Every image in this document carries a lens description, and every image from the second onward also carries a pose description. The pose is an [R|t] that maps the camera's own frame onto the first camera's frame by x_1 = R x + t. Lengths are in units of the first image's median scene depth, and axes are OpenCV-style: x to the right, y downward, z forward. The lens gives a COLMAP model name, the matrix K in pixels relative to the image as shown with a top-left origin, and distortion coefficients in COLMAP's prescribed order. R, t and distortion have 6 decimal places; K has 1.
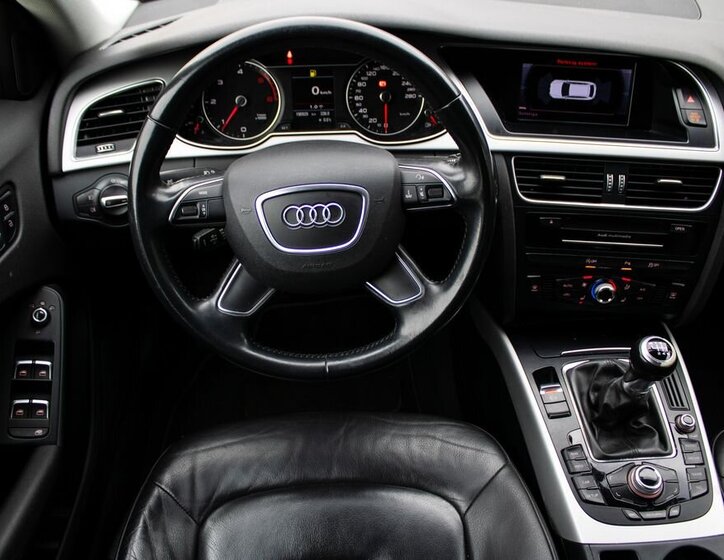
lens RADIAL K [[698.7, 0, 362.0], [0, 698.7, 280.0], [0, 0, 1]] dist [-0.165448, 0.151148]
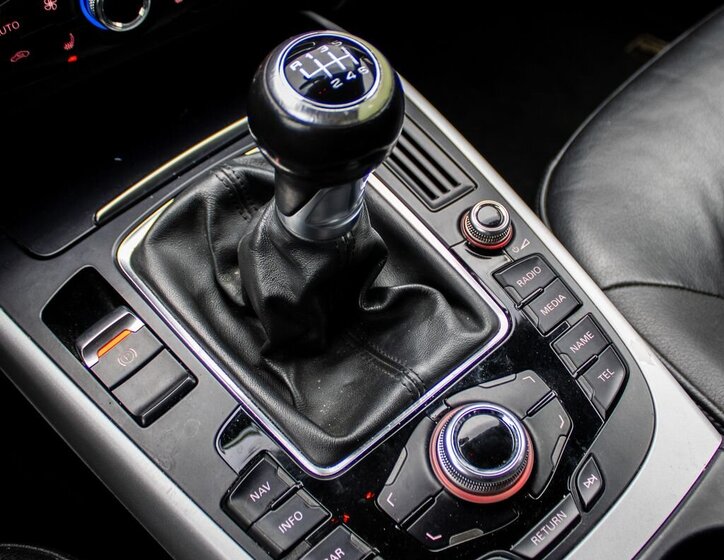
lens RADIAL K [[906.8, 0, 382.8], [0, 906.8, 245.7], [0, 0, 1]] dist [-0.144811, 0.048726]
pose [[0.782553, -0.508598, 0.359081, 0.246995], [0.434232, 0.859191, 0.270617, 0.063493], [-0.446154, -0.055848, 0.893212, 0.569004]]
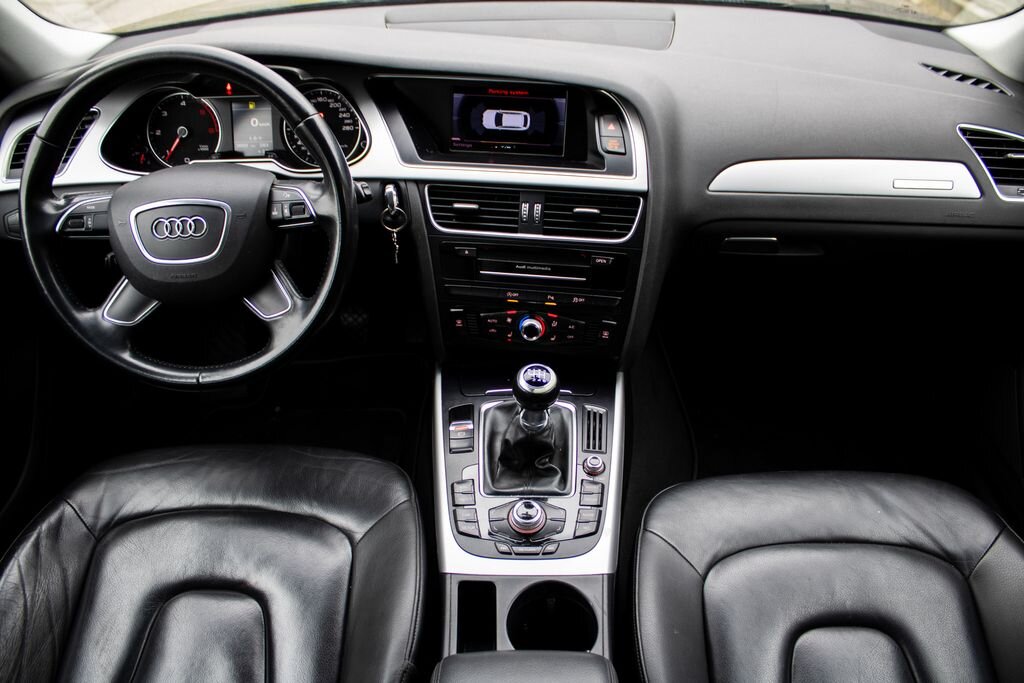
lens RADIAL K [[859.4, 0, 512.0], [0, 859.4, 341.5], [0, 0, 1]] dist [-0.116400, 0.007812]
pose [[0.997243, 0.031511, -0.067190, 0.423974], [-0.035524, 0.997602, -0.059403, 0.111325], [0.065157, 0.061626, 0.995970, -0.194866]]
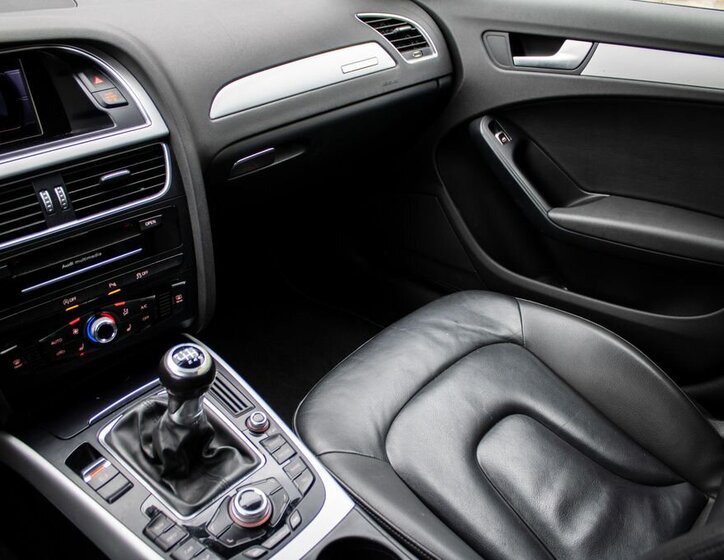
lens RADIAL K [[698.7, 0, 362.0], [0, 698.7, 280.0], [0, 0, 1]] dist [-0.165448, 0.151148]
pose [[0.695144, -0.374709, 0.613488, 0.095633], [0.433293, 0.899362, 0.058352, 0.052895], [-0.573613, 0.225257, 0.787545, 0.181879]]
